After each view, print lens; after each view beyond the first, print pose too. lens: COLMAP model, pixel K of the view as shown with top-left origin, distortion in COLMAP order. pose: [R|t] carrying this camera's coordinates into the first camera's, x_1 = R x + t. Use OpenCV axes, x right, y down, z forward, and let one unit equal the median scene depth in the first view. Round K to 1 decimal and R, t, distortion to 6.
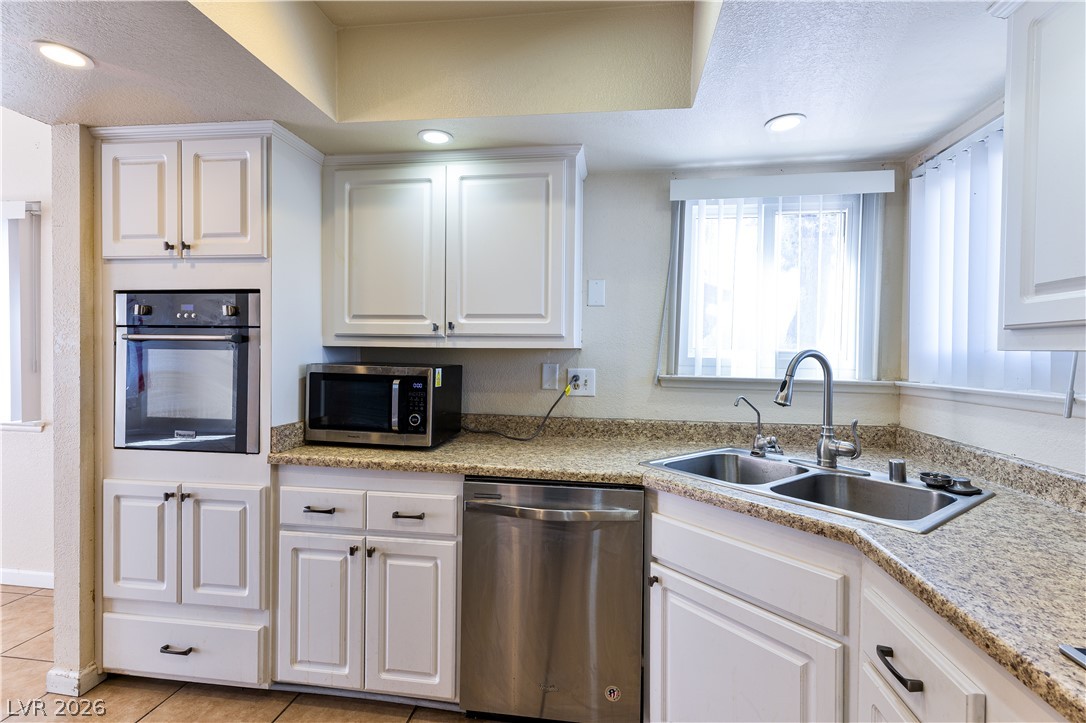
lens RADIAL K [[503.5, 0, 543.6], [0, 503.5, 361.0], [0, 0, 1]] dist [0.012598, -0.002703]
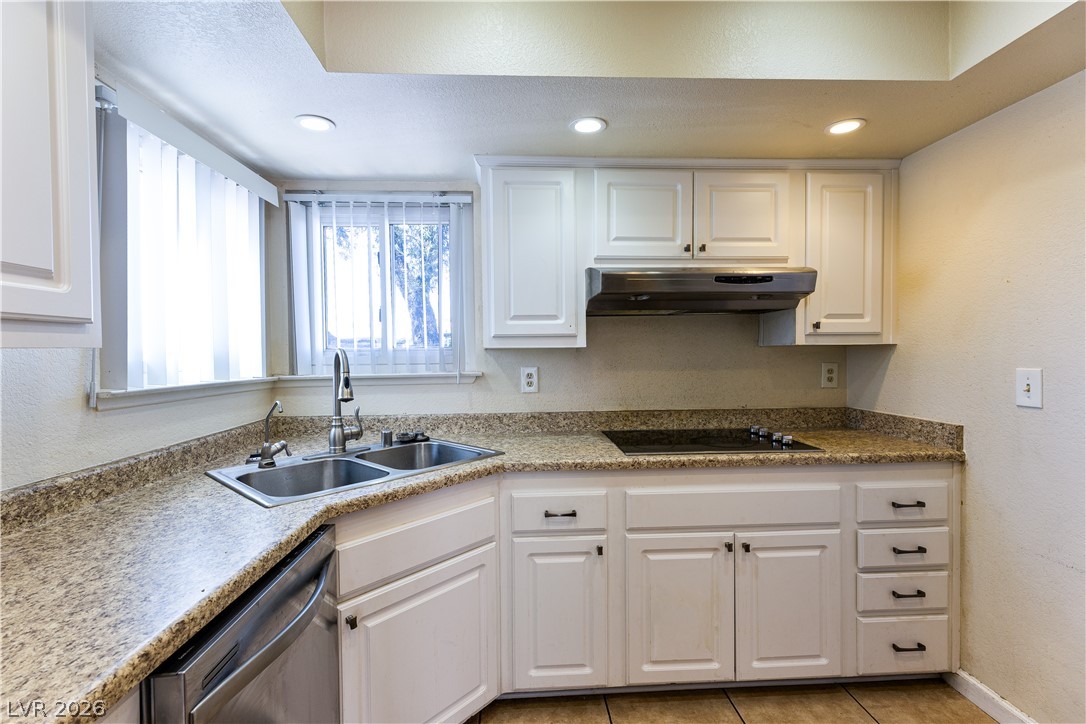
lens RADIAL K [[503.5, 0, 537.8], [0, 503.5, 360.0], [0, 0, 1]] dist [0.012598, -0.002703]
pose [[-0.199455, -0.027234, 0.979528, -0.603987], [0.025058, 0.999145, 0.032881, -0.021461], [-0.979587, 0.031103, -0.198602, 0.771413]]
